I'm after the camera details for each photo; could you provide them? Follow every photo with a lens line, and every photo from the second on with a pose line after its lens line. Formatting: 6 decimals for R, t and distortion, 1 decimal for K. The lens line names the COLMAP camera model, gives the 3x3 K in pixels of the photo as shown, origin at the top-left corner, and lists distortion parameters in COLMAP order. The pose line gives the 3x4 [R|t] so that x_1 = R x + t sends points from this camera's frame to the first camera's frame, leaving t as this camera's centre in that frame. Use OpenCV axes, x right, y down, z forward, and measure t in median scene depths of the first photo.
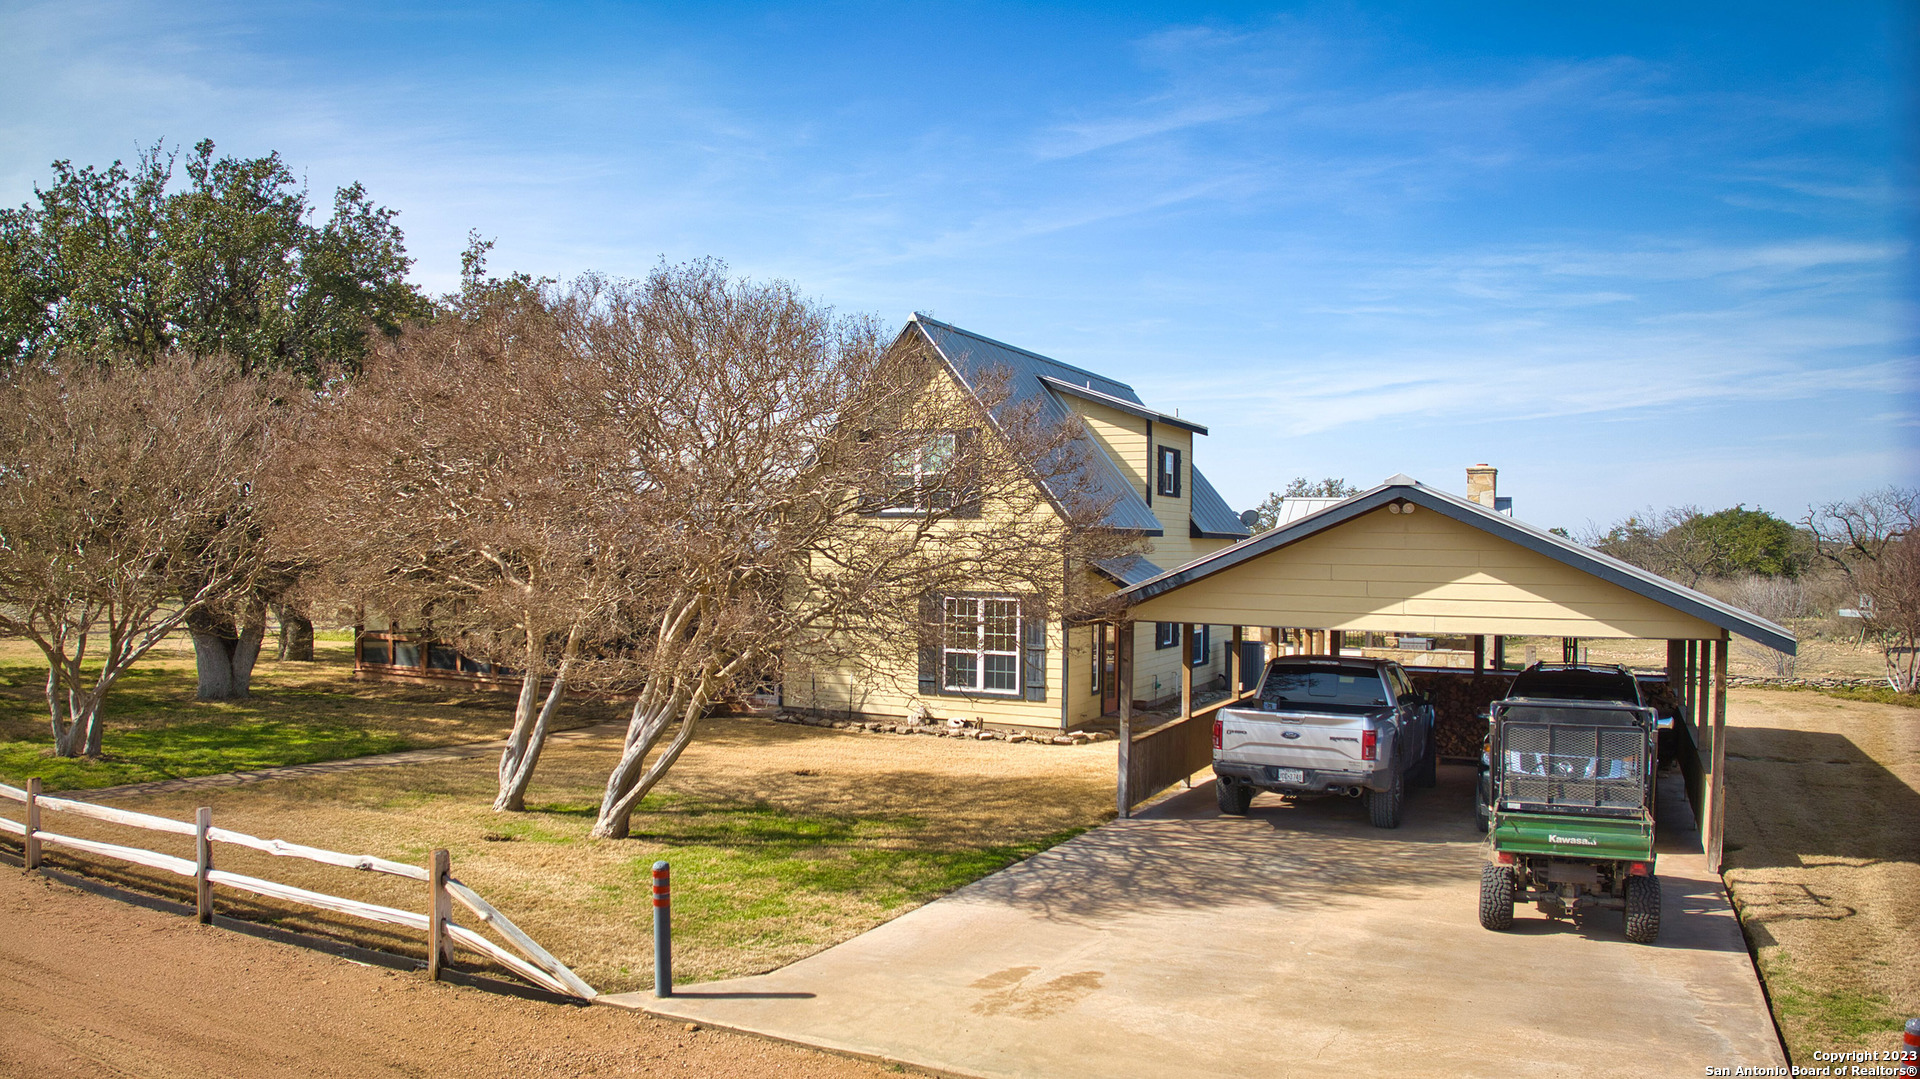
lens RADIAL K [[1353.5, 0, 960.0], [0, 1353.5, 539.5], [0, 0, 1]] dist [-0.119724, -0.000968]
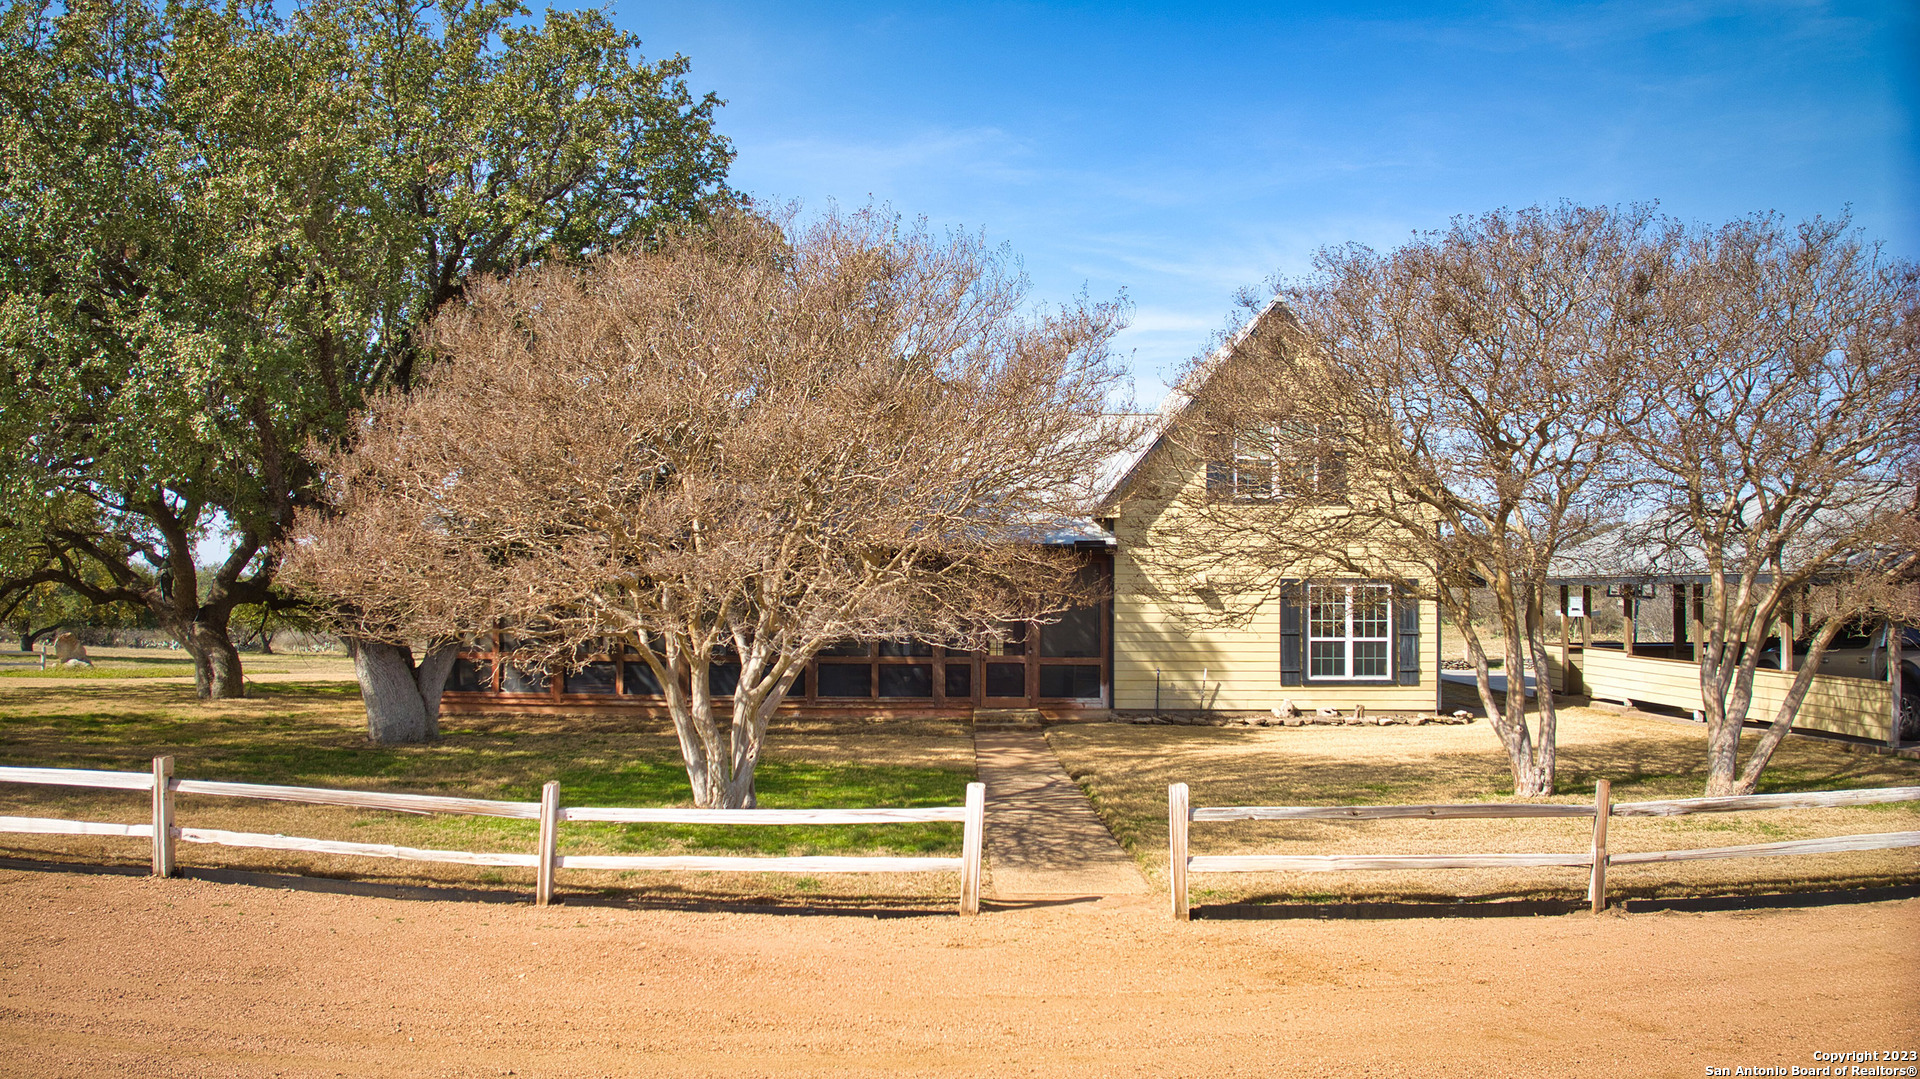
lens RADIAL K [[1353.5, 0, 960.0], [0, 1353.5, 539.5], [0, 0, 1]] dist [-0.119724, -0.000968]
pose [[0.897725, 0.009094, 0.440463, -0.692456], [0.002055, 0.999690, -0.024829, 0.034040], [-0.440552, 0.023195, 0.897427, 0.242924]]
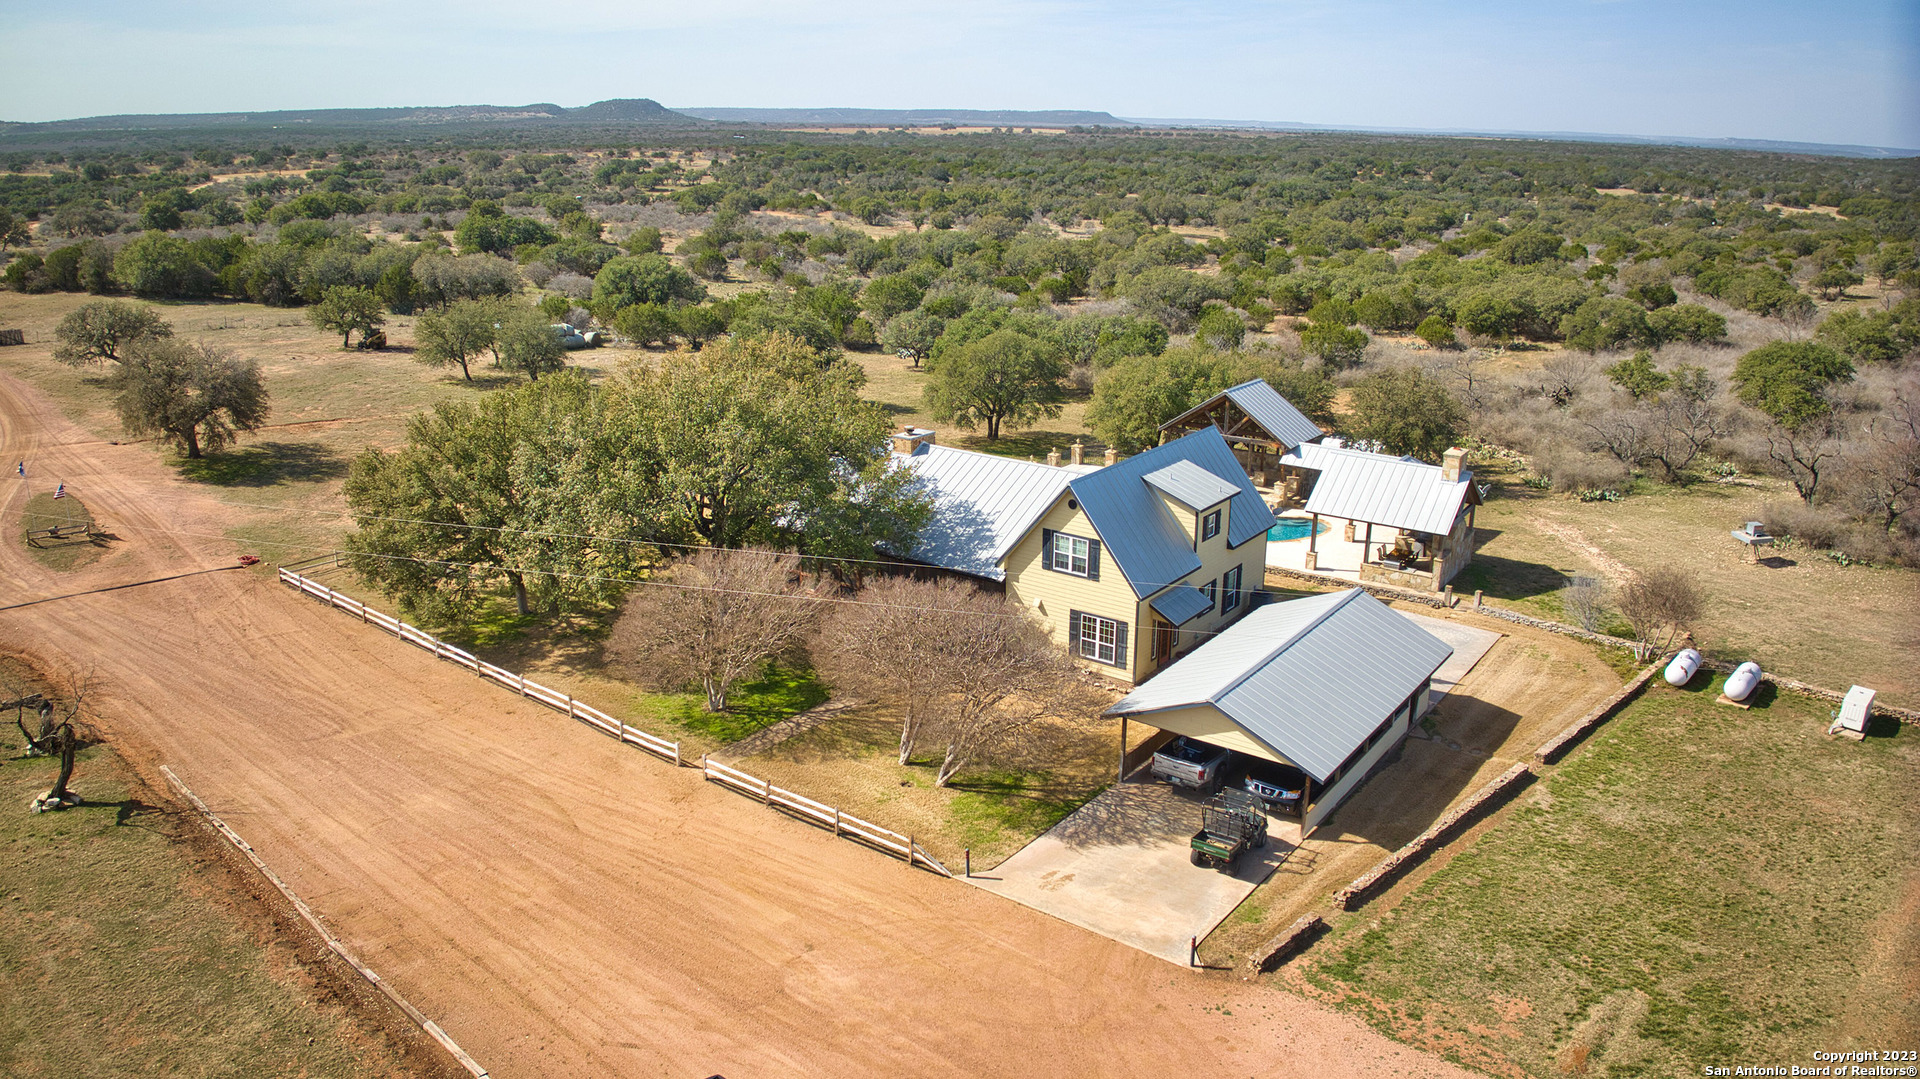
lens RADIAL K [[1353.5, 0, 960.0], [0, 1353.5, 539.5], [0, 0, 1]] dist [-0.119724, -0.000968]
pose [[0.984524, 0.049252, -0.168186, 0.153949], [0.003791, 0.953486, 0.301413, -0.720789], [0.175208, -0.297386, 0.938543, -0.990845]]
